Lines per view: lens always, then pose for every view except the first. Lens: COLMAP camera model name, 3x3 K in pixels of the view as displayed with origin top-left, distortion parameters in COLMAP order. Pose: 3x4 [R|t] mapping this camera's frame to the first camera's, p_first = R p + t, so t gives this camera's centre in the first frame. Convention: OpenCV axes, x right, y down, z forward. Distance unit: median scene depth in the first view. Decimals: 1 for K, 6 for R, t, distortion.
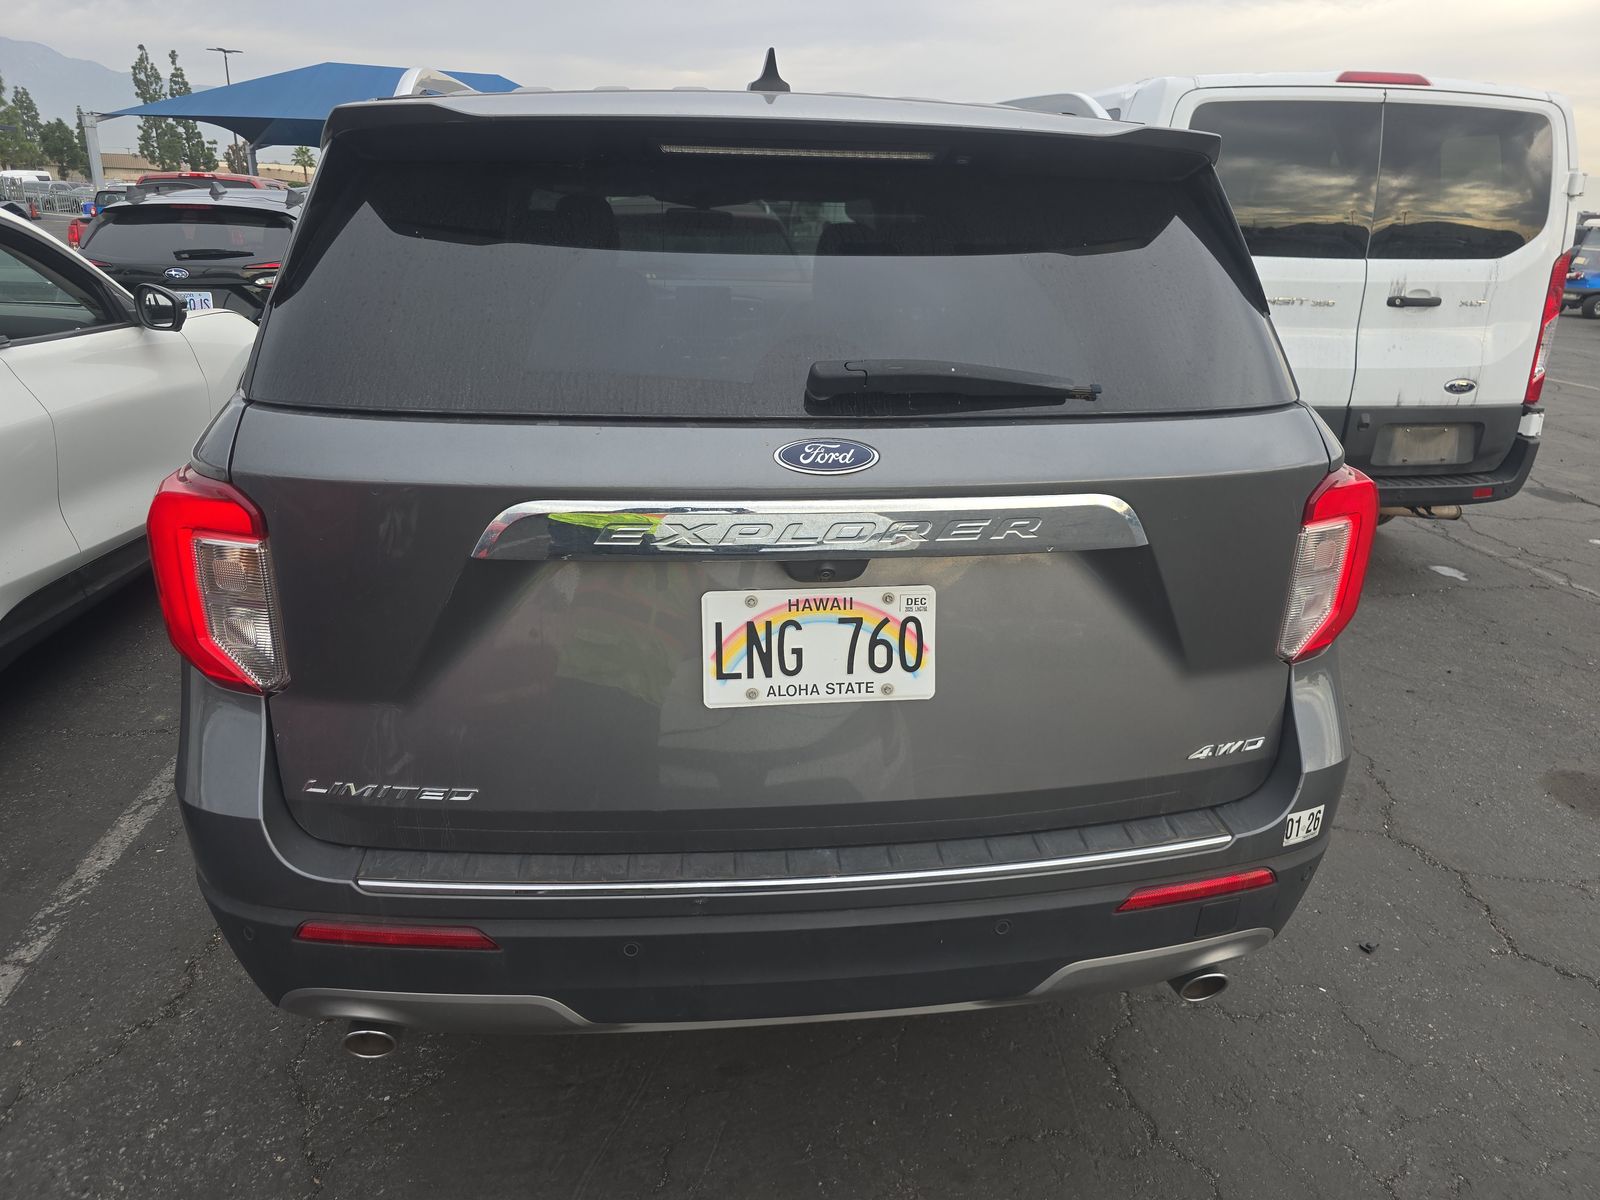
lens RADIAL K [[1054.6, 0, 800.0], [0, 1054.6, 600.0], [0, 0, 1]] dist [0.056988, -0.058317]
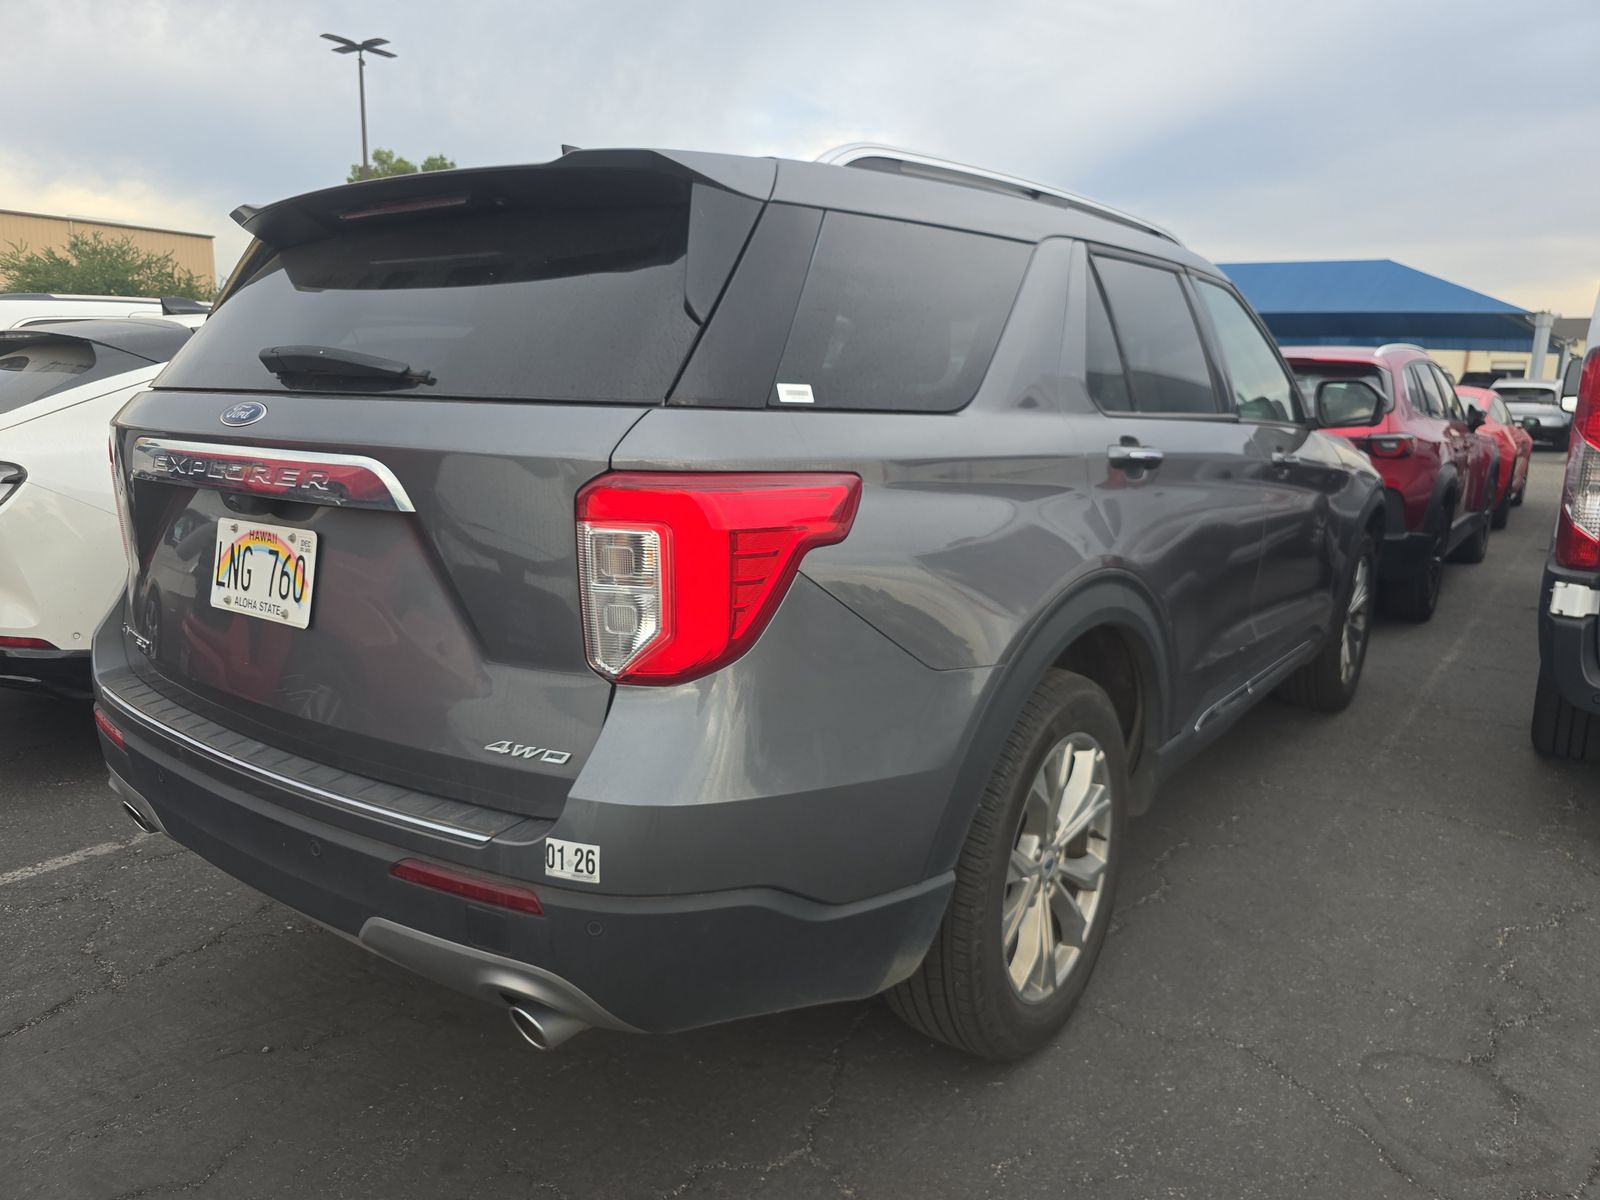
lens RADIAL K [[1054.6, 0, 800.0], [0, 1054.6, 600.0], [0, 0, 1]] dist [0.056988, -0.058317]
pose [[0.735931, 0.126338, -0.665165, 1.341832], [-0.230986, 0.970344, -0.071258, 0.019997], [0.636437, 0.206085, 0.743288, 0.469041]]
